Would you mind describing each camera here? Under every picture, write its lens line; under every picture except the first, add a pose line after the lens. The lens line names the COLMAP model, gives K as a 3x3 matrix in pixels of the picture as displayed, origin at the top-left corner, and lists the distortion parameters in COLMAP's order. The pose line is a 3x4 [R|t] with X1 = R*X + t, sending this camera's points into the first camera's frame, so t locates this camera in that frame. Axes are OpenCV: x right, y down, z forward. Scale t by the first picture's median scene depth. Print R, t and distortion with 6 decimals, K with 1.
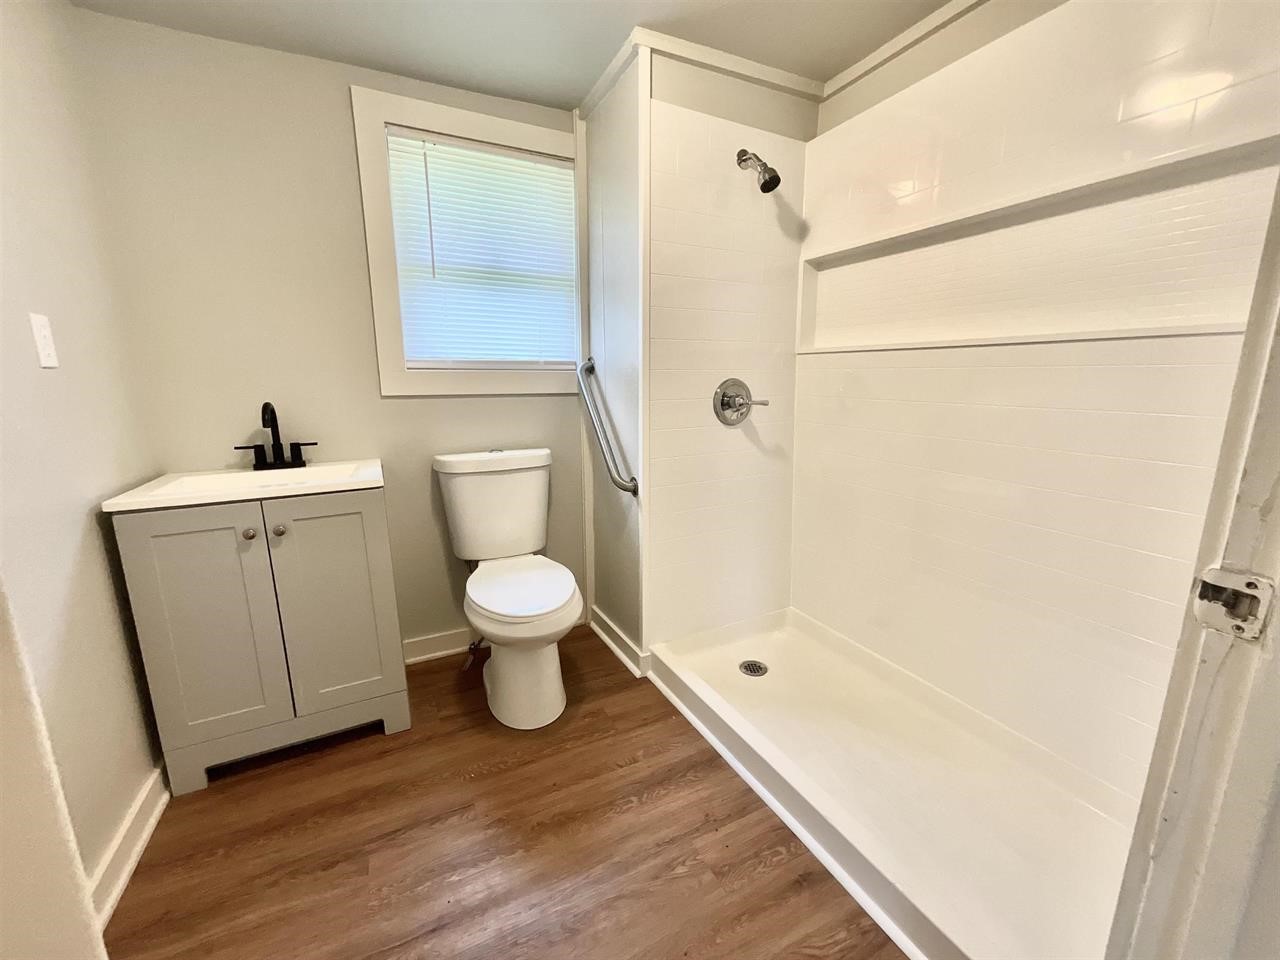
lens RADIAL K [[521.8, 0, 640.0], [0, 521.8, 480.0], [0, 0, 1]] dist [0.000481, 0.000503]
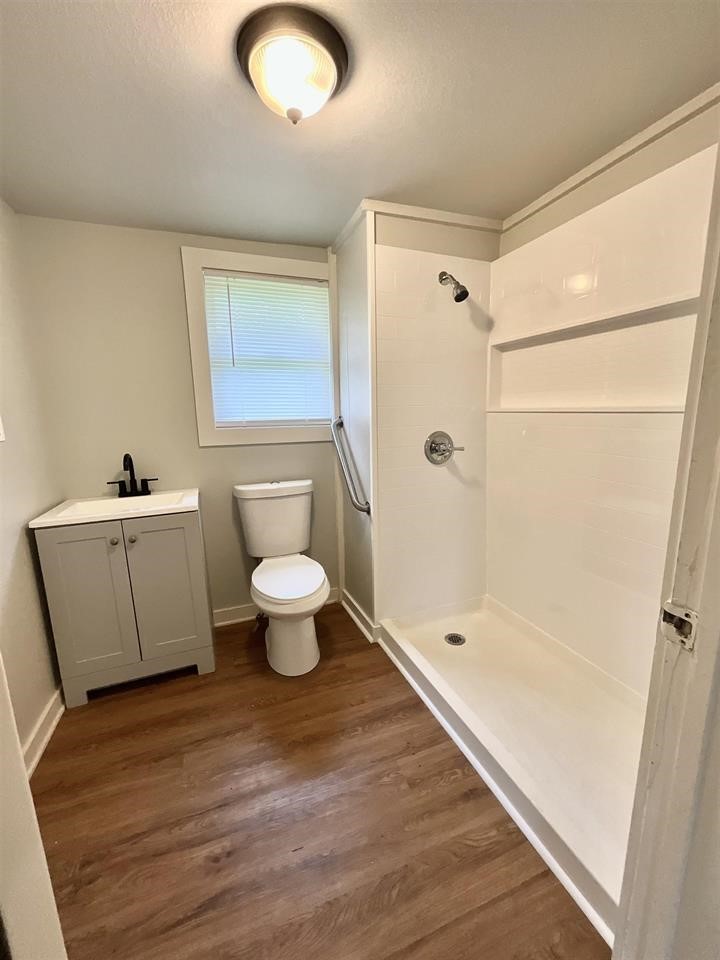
lens RADIAL K [[392.0, 0, 358.1], [0, 392.0, 481.3], [0, 0, 1]] dist [0.000684, 0.000536]
pose [[0.994905, 0.000229, -0.100819, 0.077911], [-0.001727, 0.999889, -0.014779, -0.049643], [0.100804, 0.014878, 0.994795, -0.078089]]
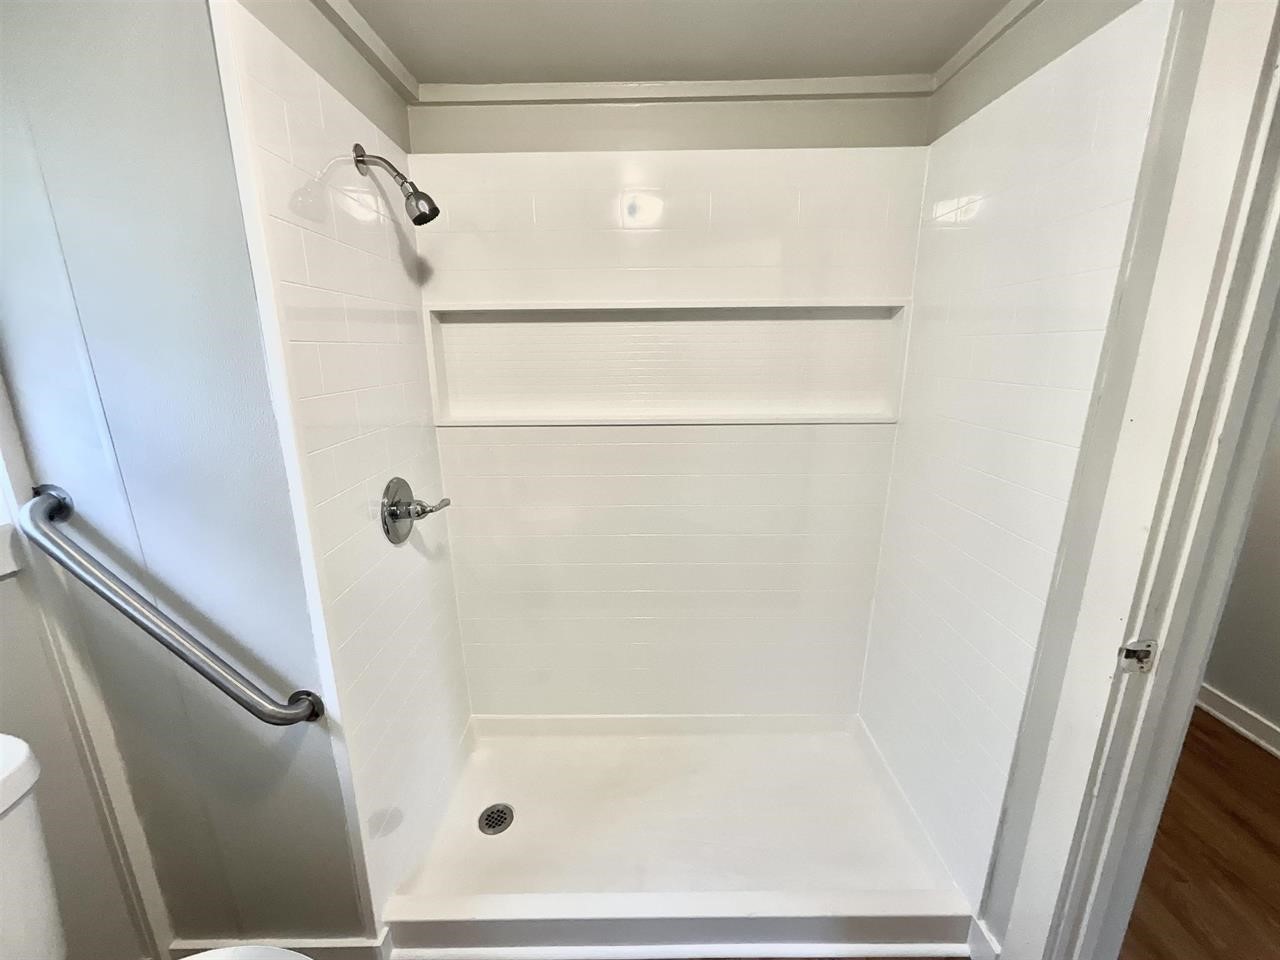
lens RADIAL K [[521.8, 0, 640.0], [0, 521.8, 480.0], [0, 0, 1]] dist [0.000481, 0.000503]
pose [[0.453977, -0.217068, 0.864168, -0.314347], [0.184991, 0.971699, 0.146897, -0.267420], [-0.871598, 0.093175, 0.481285, 0.435913]]
